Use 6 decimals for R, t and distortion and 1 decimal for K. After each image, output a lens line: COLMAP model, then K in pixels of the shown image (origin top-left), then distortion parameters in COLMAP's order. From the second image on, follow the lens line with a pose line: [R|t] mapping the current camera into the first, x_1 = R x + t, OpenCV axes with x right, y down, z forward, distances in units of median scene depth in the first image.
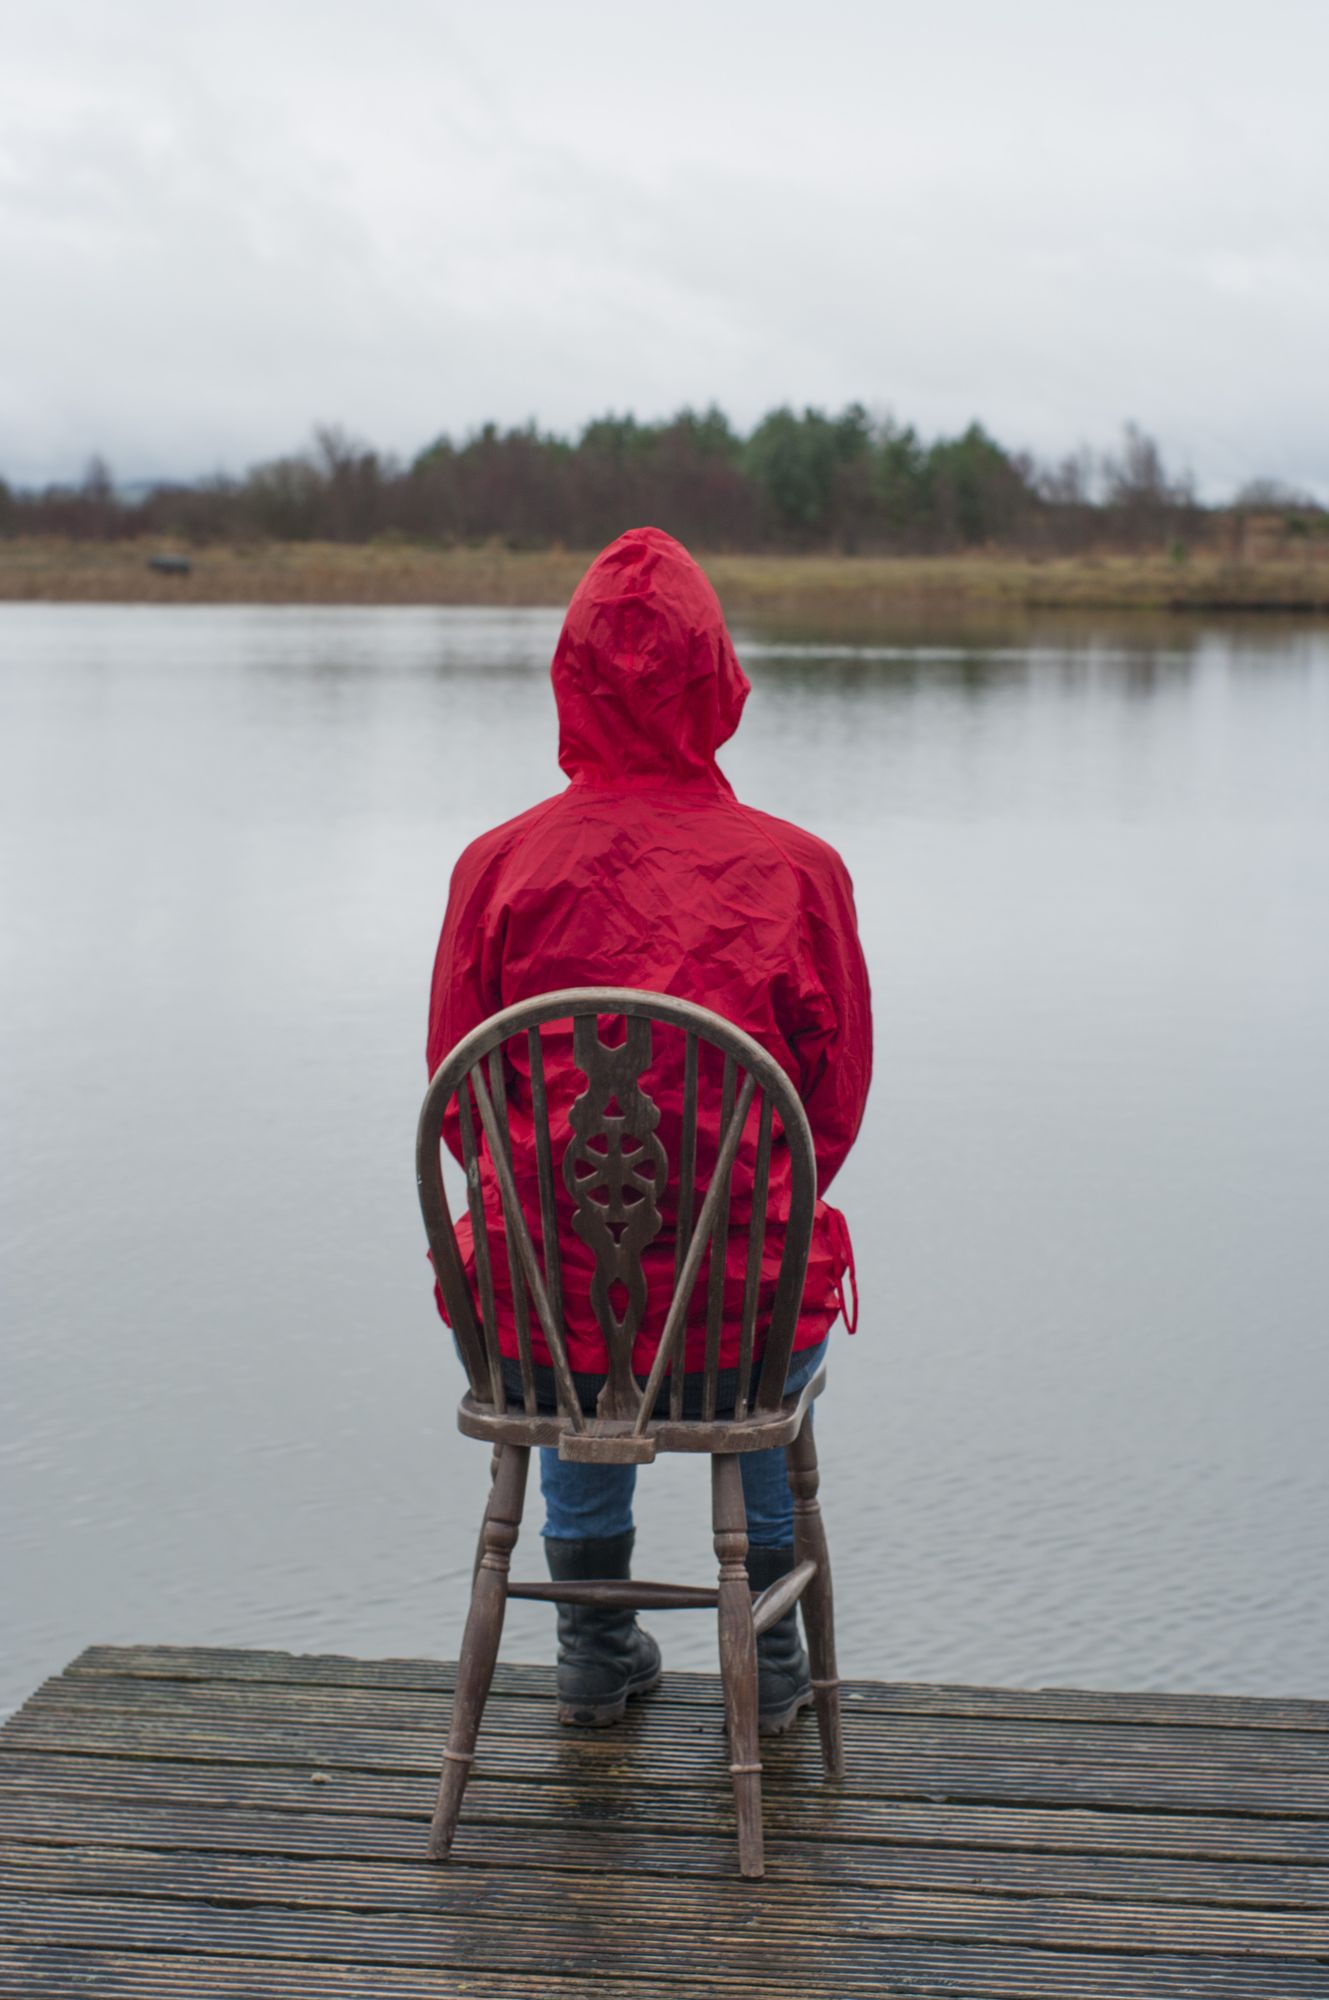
lens RADIAL K [[4589.9, 0, 664.5], [0, 4589.9, 1000.0], [0, 0, 1]] dist [-0.115677, 0.082811]
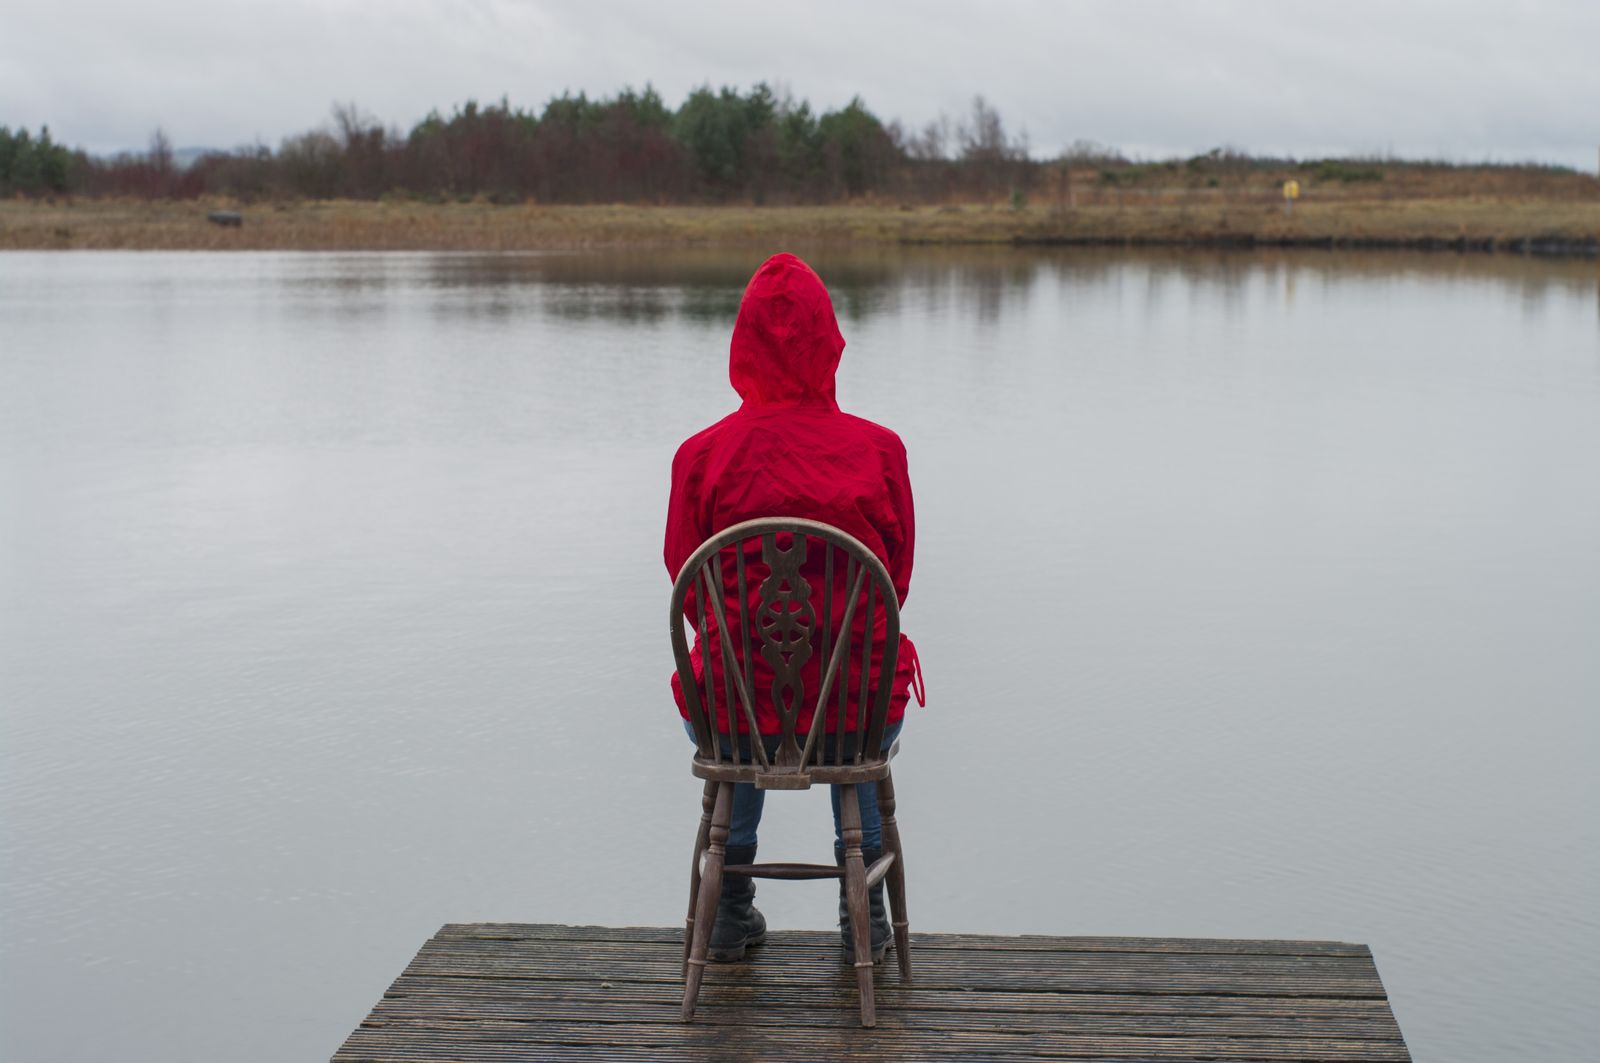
lens RADIAL K [[3672.0, 0, 800.0], [0, 3672.0, 531.5], [0, 0, 1]] dist [-0.115677, 0.082811]
pose [[0.998526, -0.014280, 0.052362, -0.071895], [0.014643, 0.999871, -0.006552, 0.011020], [-0.052262, 0.007309, 0.998607, -0.365867]]
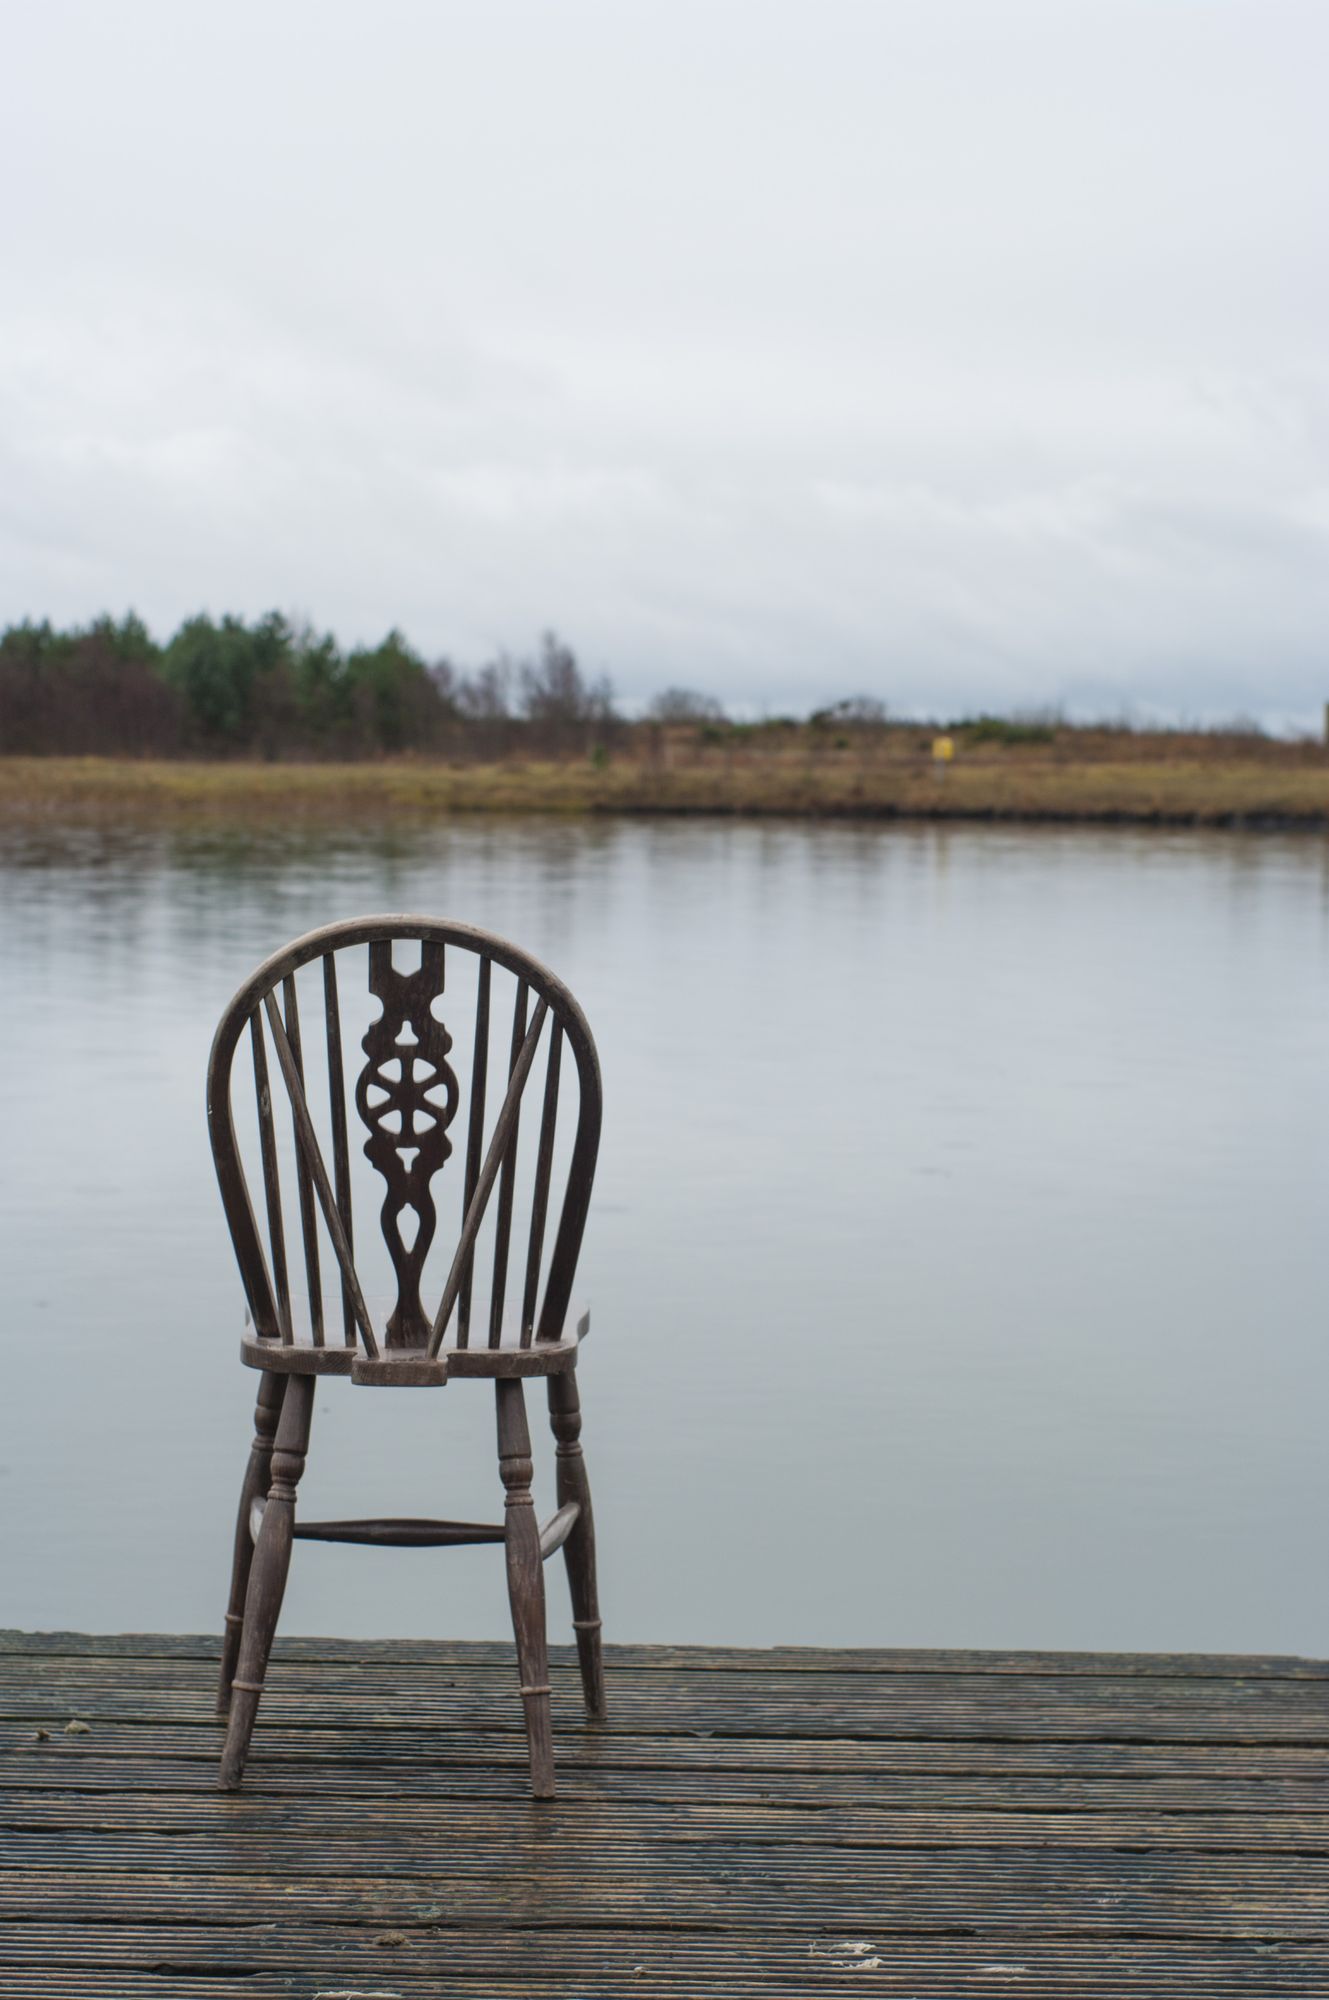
lens RADIAL K [[4589.9, 0, 664.5], [0, 4589.9, 1000.0], [0, 0, 1]] dist [-0.115677, 0.082811]
pose [[0.991701, -0.003370, 0.128519, -0.077840], [0.009426, 0.998872, -0.046543, 0.058391], [-0.128217, 0.047368, 0.990614, -0.013062]]
